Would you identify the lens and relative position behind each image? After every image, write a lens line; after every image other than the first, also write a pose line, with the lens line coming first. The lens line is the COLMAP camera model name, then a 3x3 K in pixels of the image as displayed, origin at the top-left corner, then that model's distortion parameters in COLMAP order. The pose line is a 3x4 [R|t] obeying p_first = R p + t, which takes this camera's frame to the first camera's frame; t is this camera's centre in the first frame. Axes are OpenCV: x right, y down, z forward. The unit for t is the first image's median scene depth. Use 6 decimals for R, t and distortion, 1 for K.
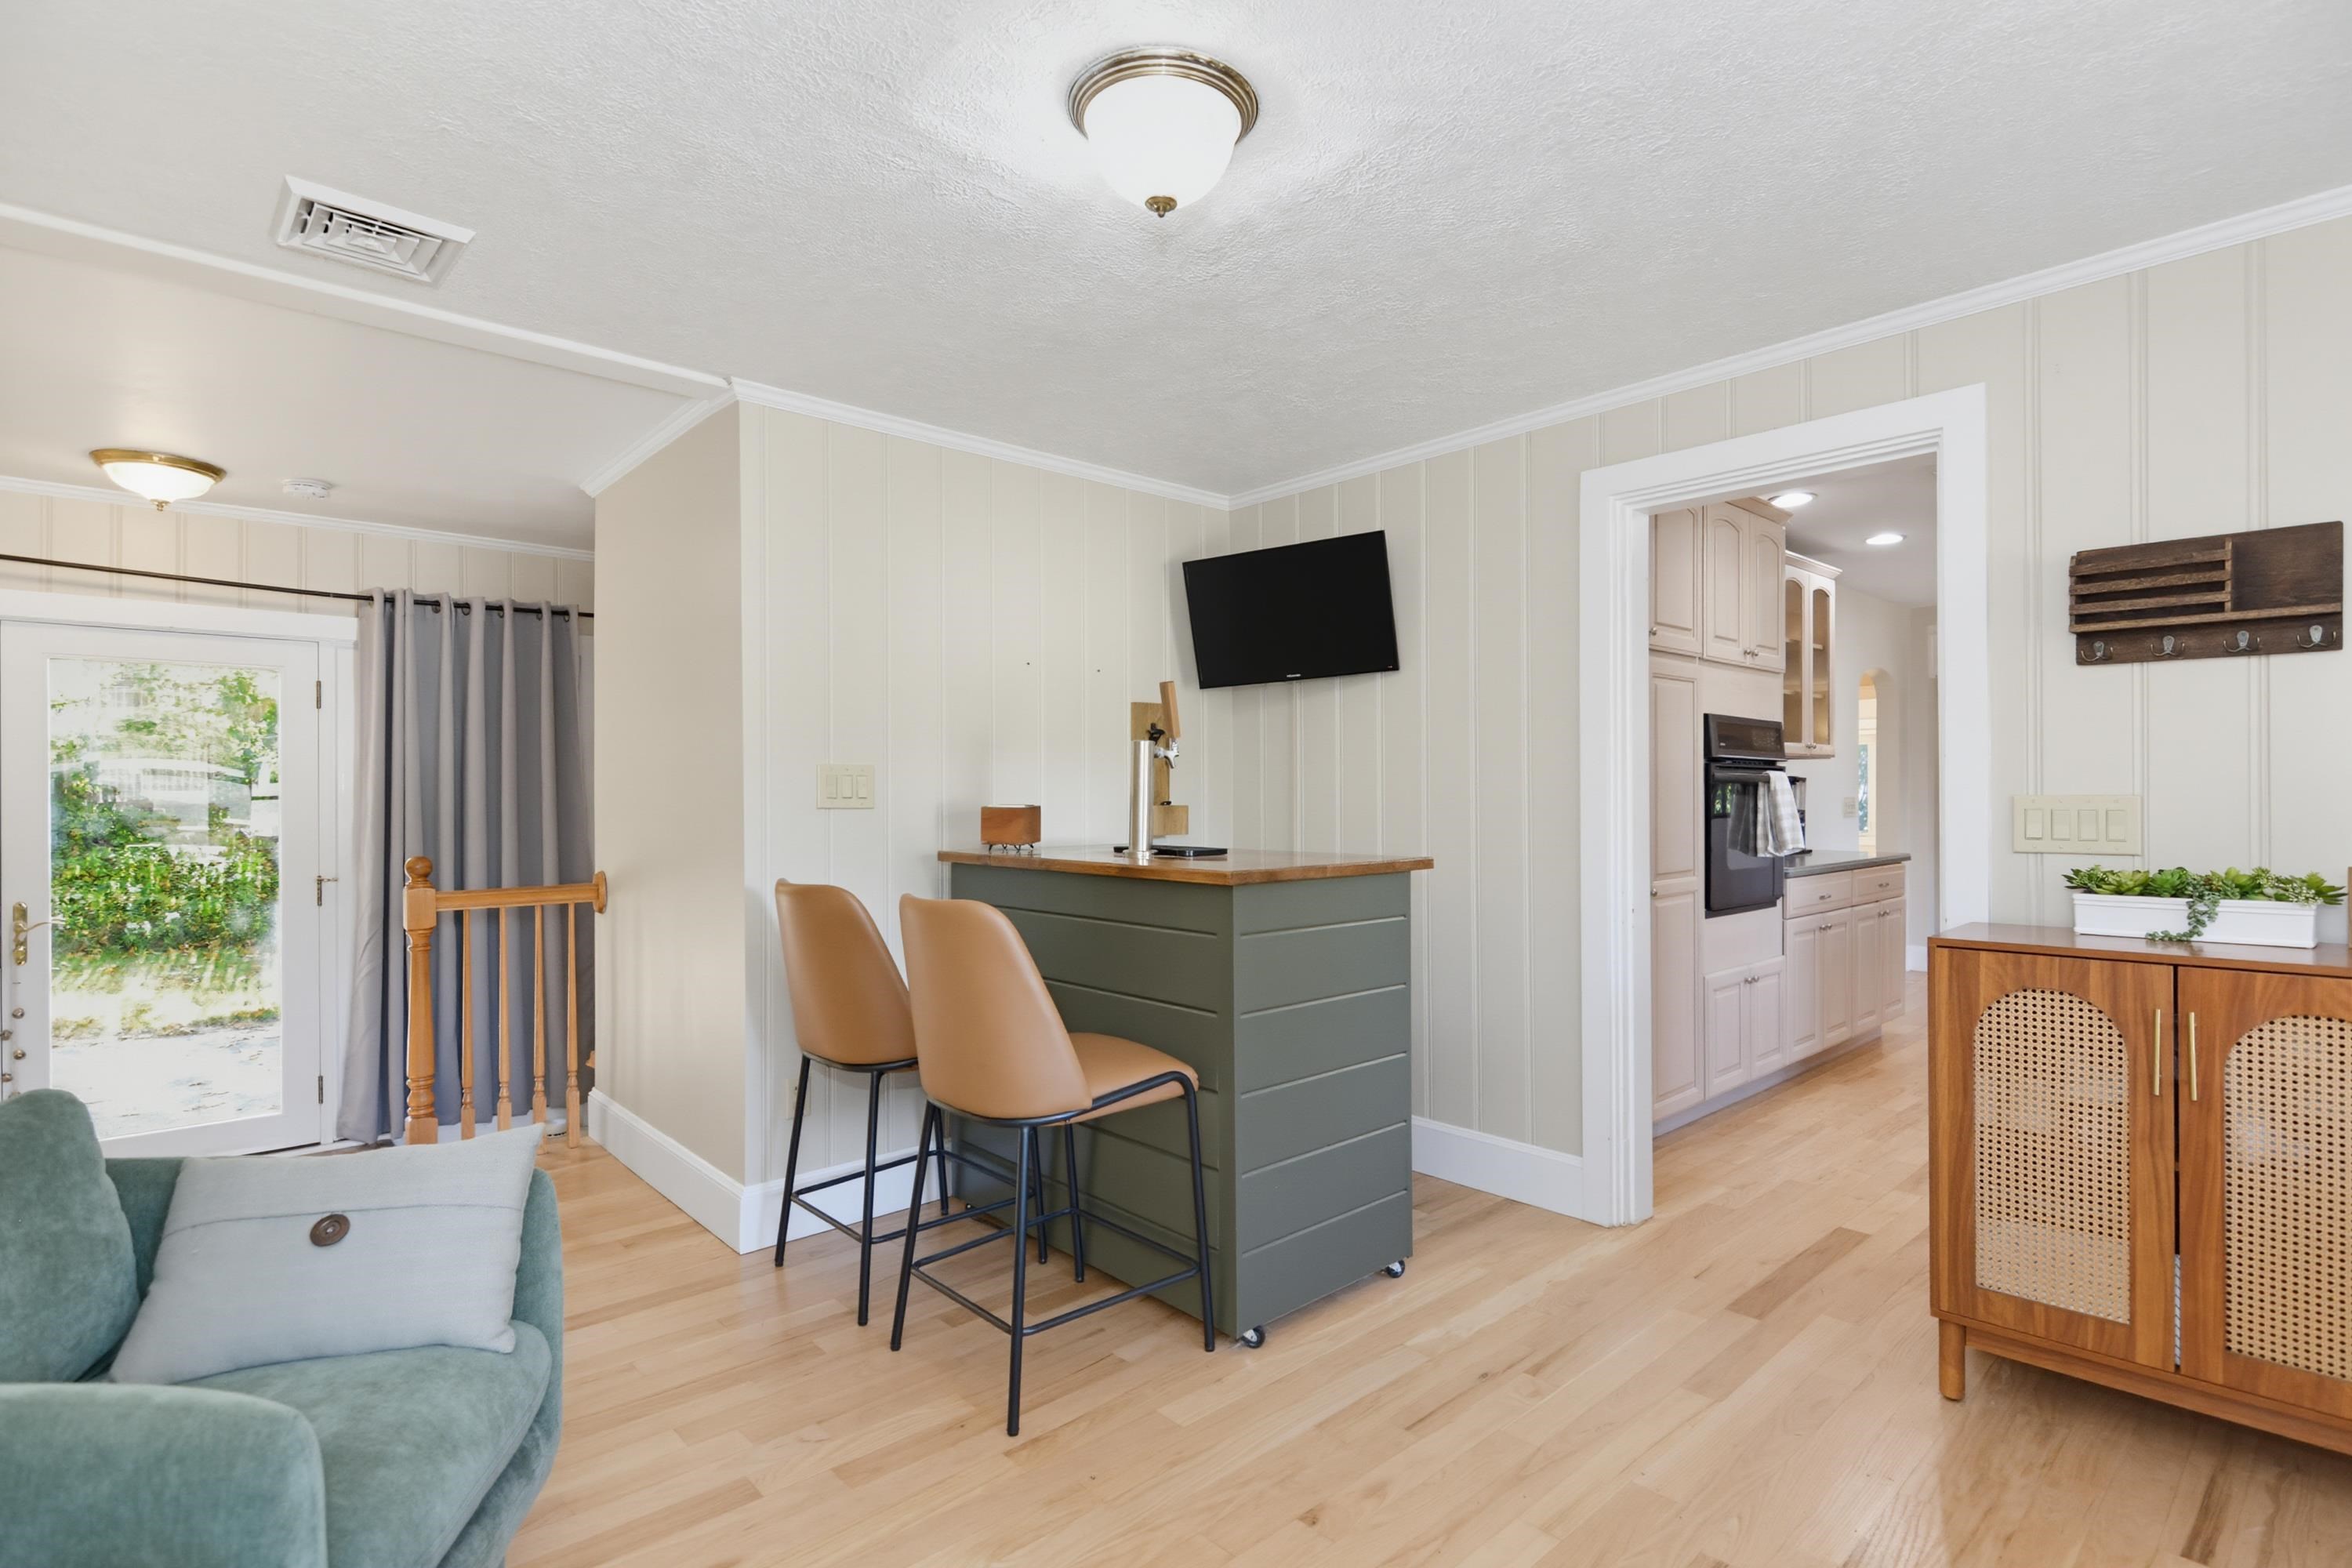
lens RADIAL K [[1156.0, 0, 1176.0], [0, 1156.0, 784.0], [0, 0, 1]] dist [-0.000994, -0.000645]
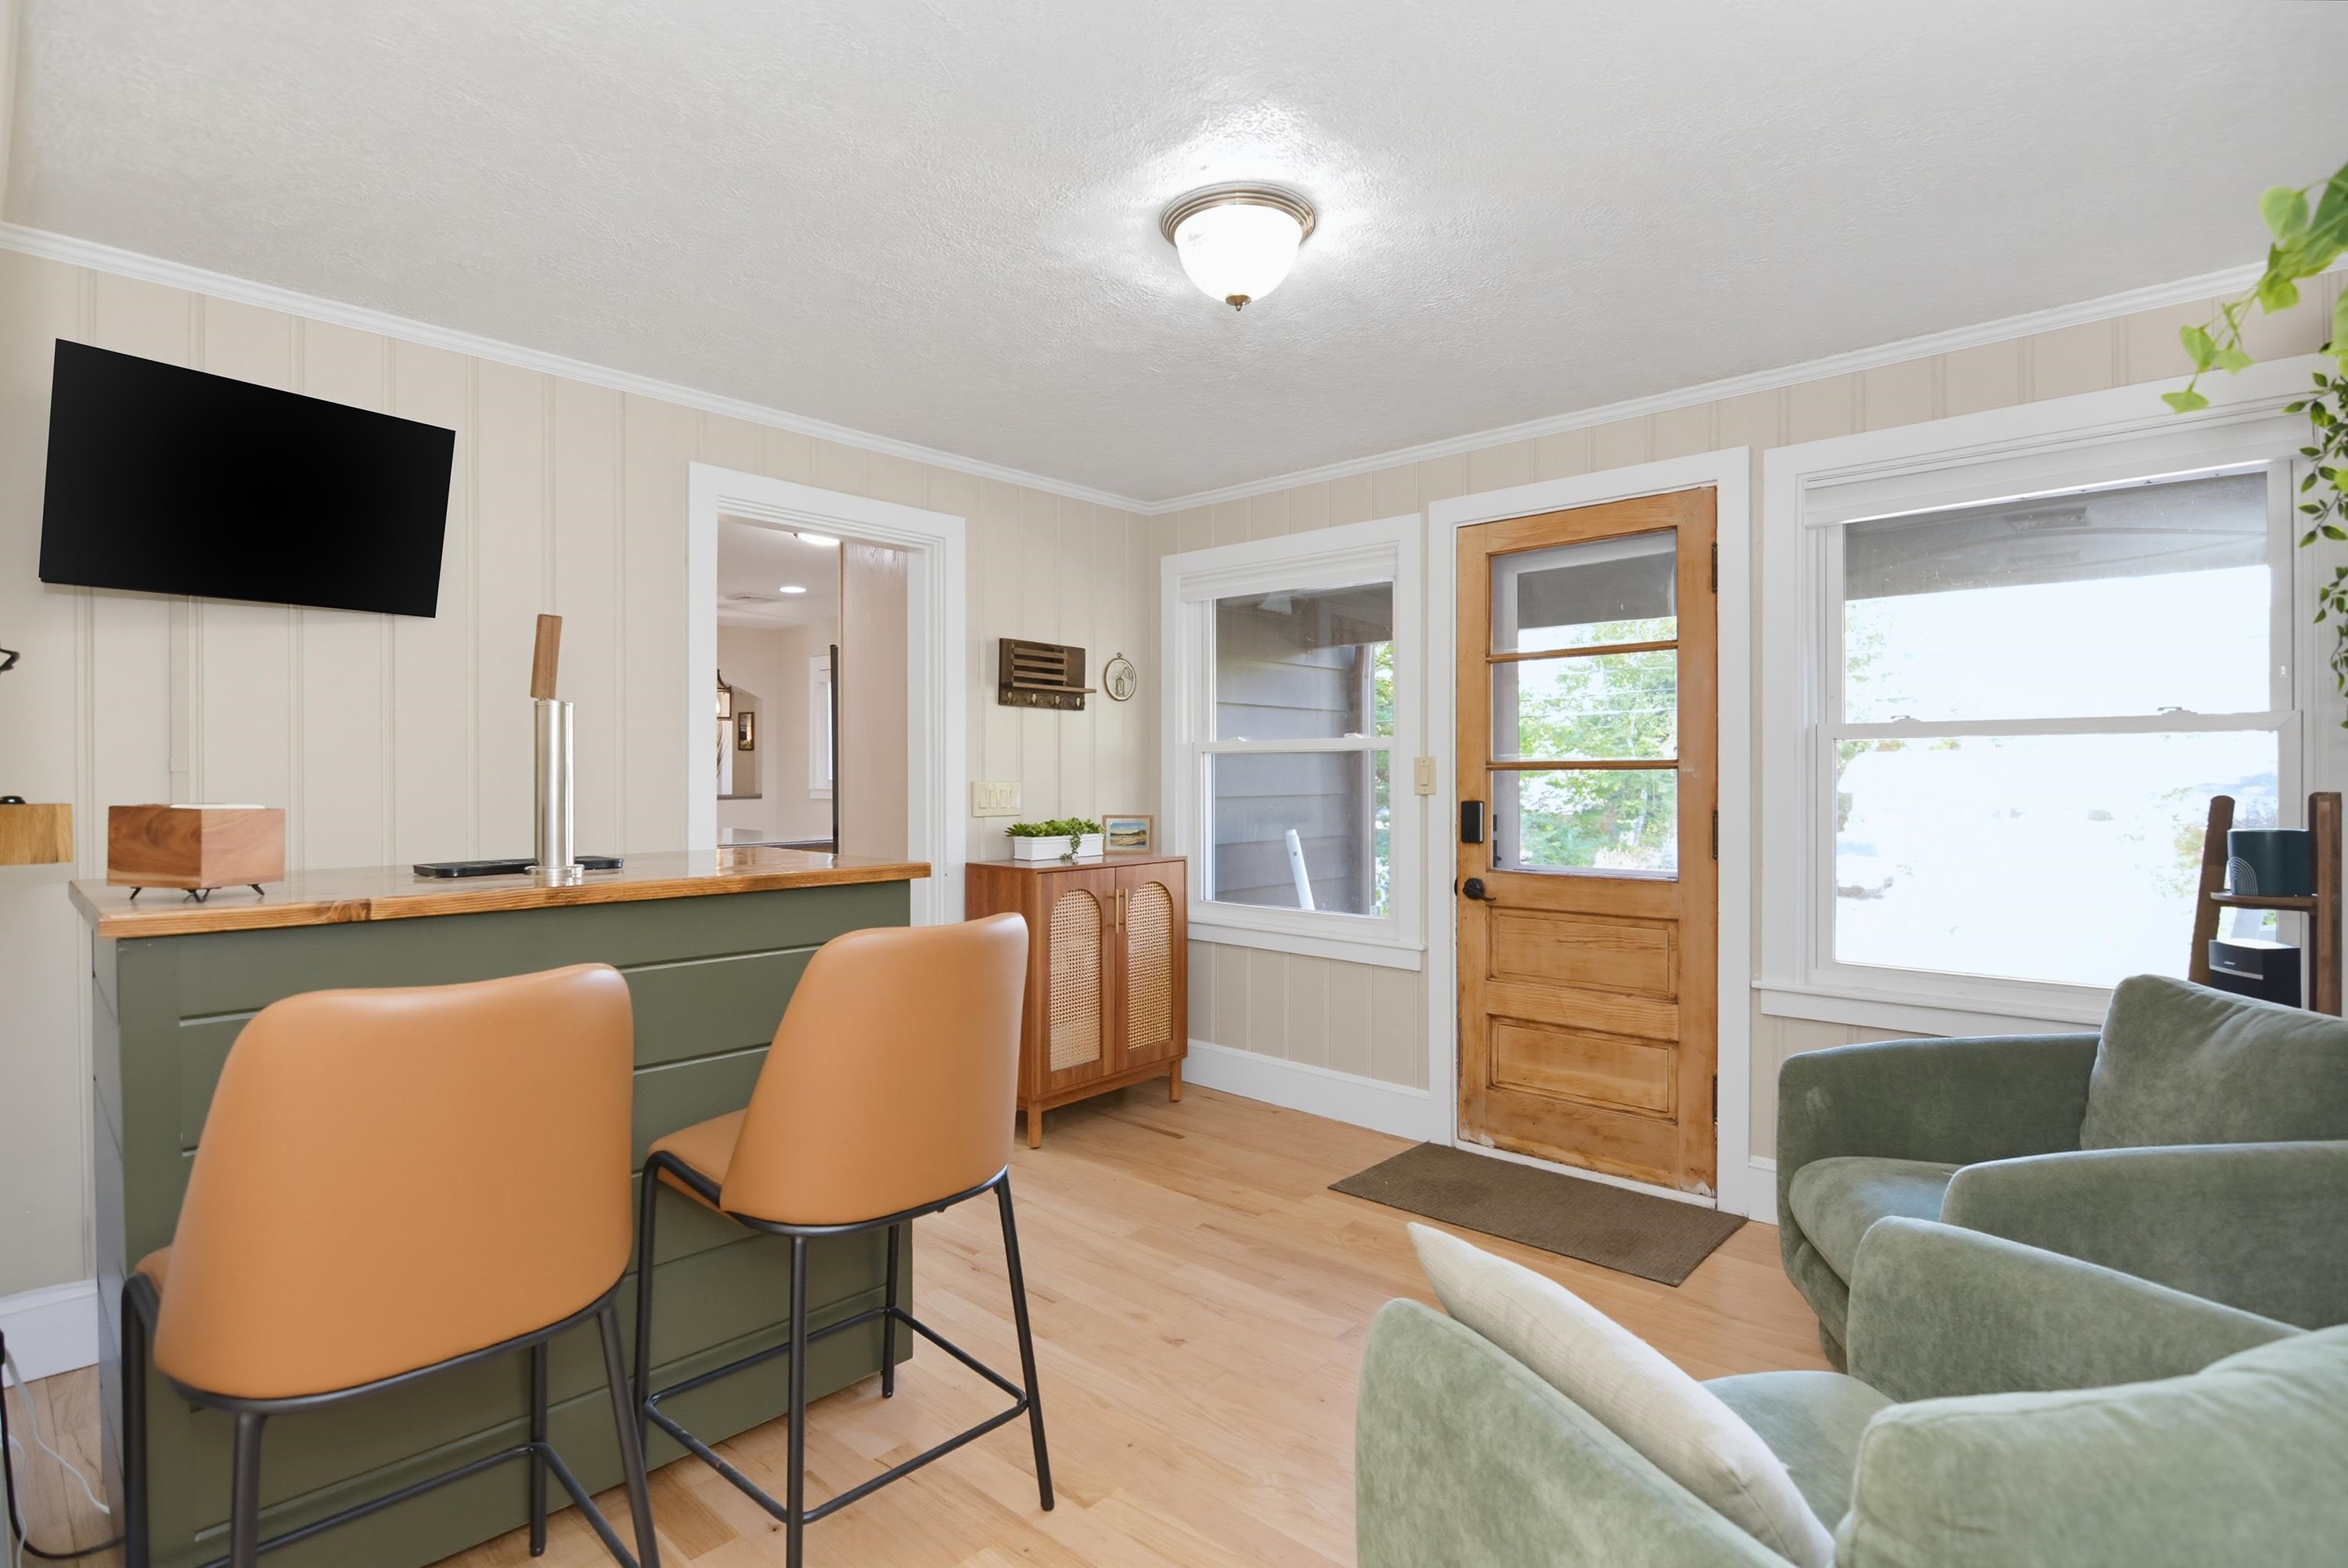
lens RADIAL K [[1153.9, 0, 1174.0], [0, 1153.9, 784.0], [0, 0, 1]] dist [-0.000994, -0.000645]
pose [[-0.085345, -0.002604, 0.996348, -1.015115], [-0.008435, 0.999963, 0.001891, 0.008938], [-0.996316, -0.008242, -0.085364, 0.974405]]
